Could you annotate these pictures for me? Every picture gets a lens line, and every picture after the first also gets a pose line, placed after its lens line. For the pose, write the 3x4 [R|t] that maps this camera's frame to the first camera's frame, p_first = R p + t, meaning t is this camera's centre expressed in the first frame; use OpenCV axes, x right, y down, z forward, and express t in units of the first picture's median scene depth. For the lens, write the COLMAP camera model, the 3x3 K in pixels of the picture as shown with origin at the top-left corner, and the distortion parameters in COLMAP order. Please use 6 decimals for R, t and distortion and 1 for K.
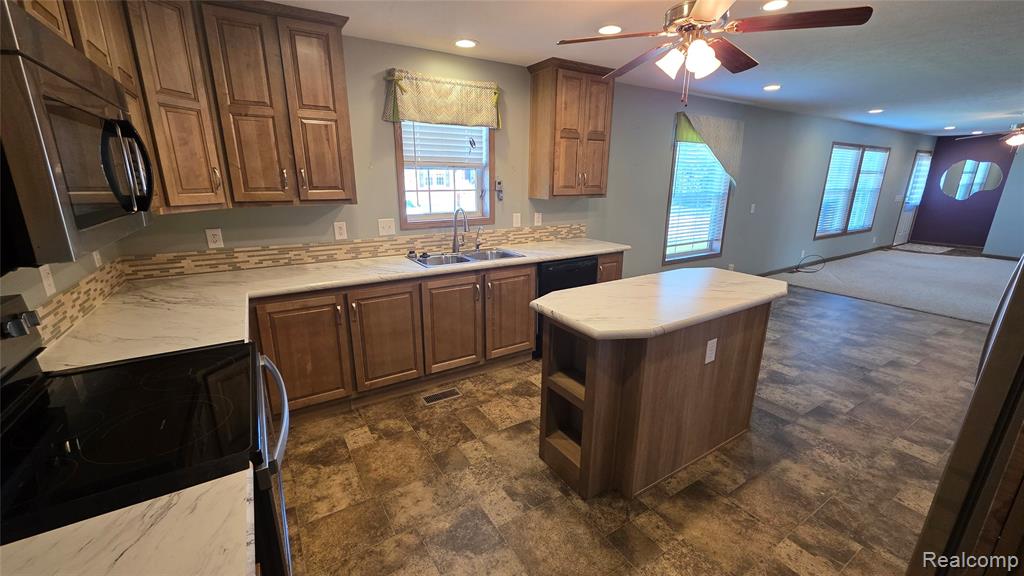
lens RADIAL K [[406.0, 0, 510.4], [0, 406.0, 288.4], [0, 0, 1]] dist [-0.000898, -0.000092]
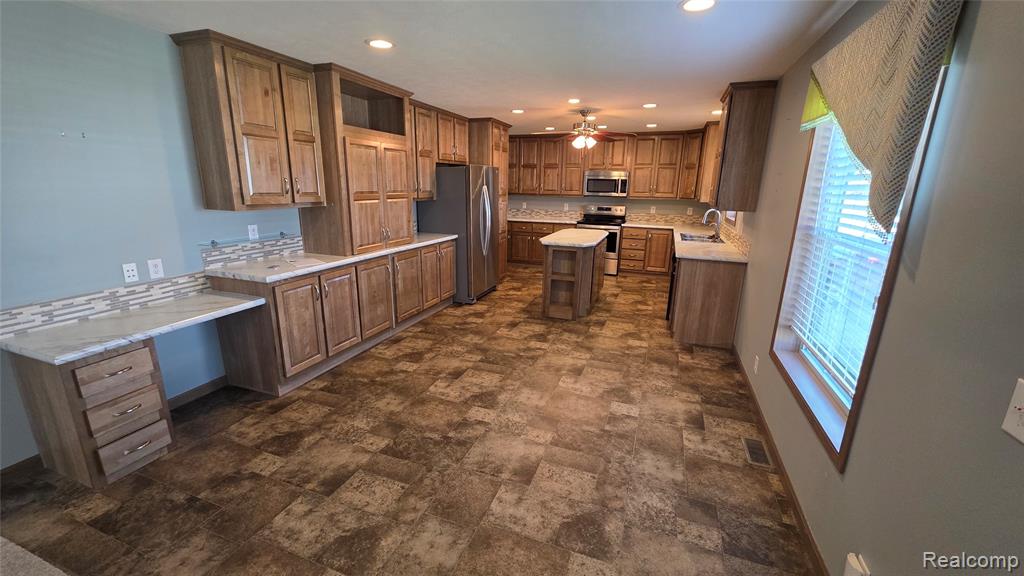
lens RADIAL K [[406.0, 0, 510.4], [0, 406.0, 288.4], [0, 0, 1]] dist [-0.000898, -0.000092]
pose [[-0.793822, 0.132830, -0.593466, 1.672375], [-0.182067, 0.879190, 0.440314, -0.537396], [0.580256, 0.457582, -0.673737, 1.962080]]
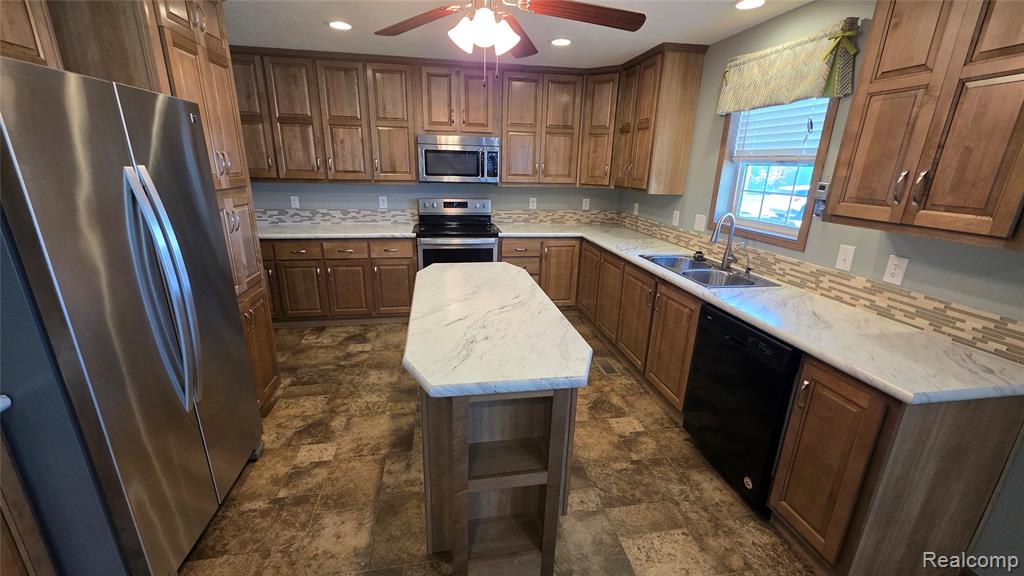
lens RADIAL K [[406.0, 0, 510.4], [0, 406.0, 288.4], [0, 0, 1]] dist [-0.000898, -0.000092]
pose [[-0.372724, 0.258250, -0.891282, 0.897768], [-0.271291, 0.888202, 0.370808, -0.278814], [0.887400, 0.380006, -0.260994, 0.999162]]
